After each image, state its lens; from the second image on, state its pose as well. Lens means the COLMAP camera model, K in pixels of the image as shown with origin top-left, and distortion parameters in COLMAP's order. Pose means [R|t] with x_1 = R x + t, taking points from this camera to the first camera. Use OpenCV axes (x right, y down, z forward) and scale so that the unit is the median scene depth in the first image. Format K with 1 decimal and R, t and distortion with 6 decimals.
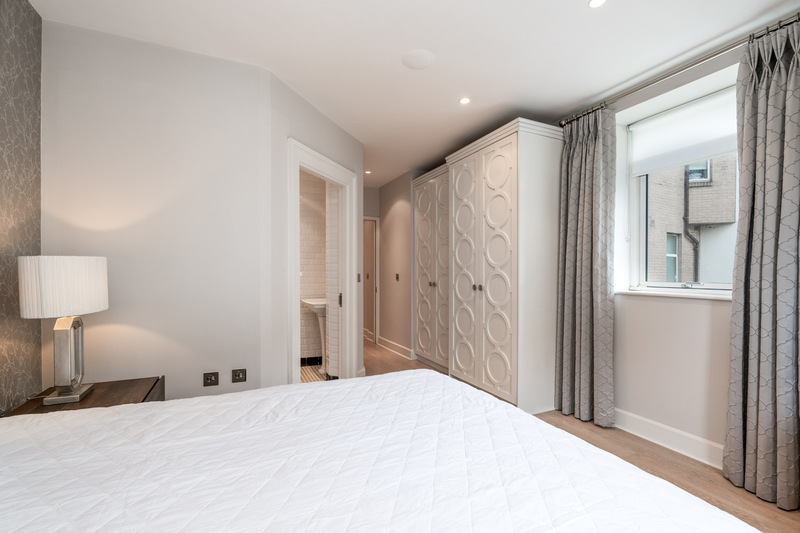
lens RADIAL K [[351.4, 0, 398.1], [0, 351.4, 272.2], [0, 0, 1]] dist [-0.000813, -0.000084]
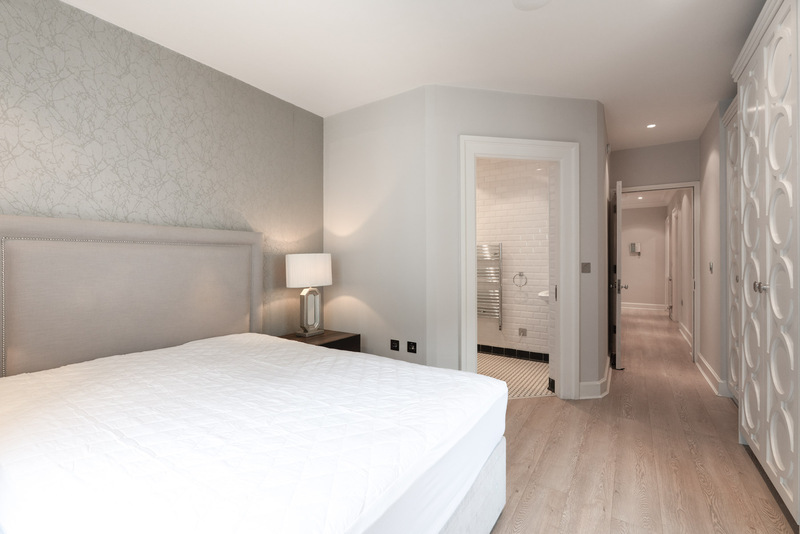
lens RADIAL K [[362.8, 0, 396.5], [0, 362.8, 255.2], [0, 0, 1]] dist [-0.000851, -0.000239]
pose [[0.527042, -0.016981, -0.849669, 0.605688], [0.004605, 0.999843, -0.017125, -0.001076], [0.849827, 0.005113, 0.527037, 0.307530]]
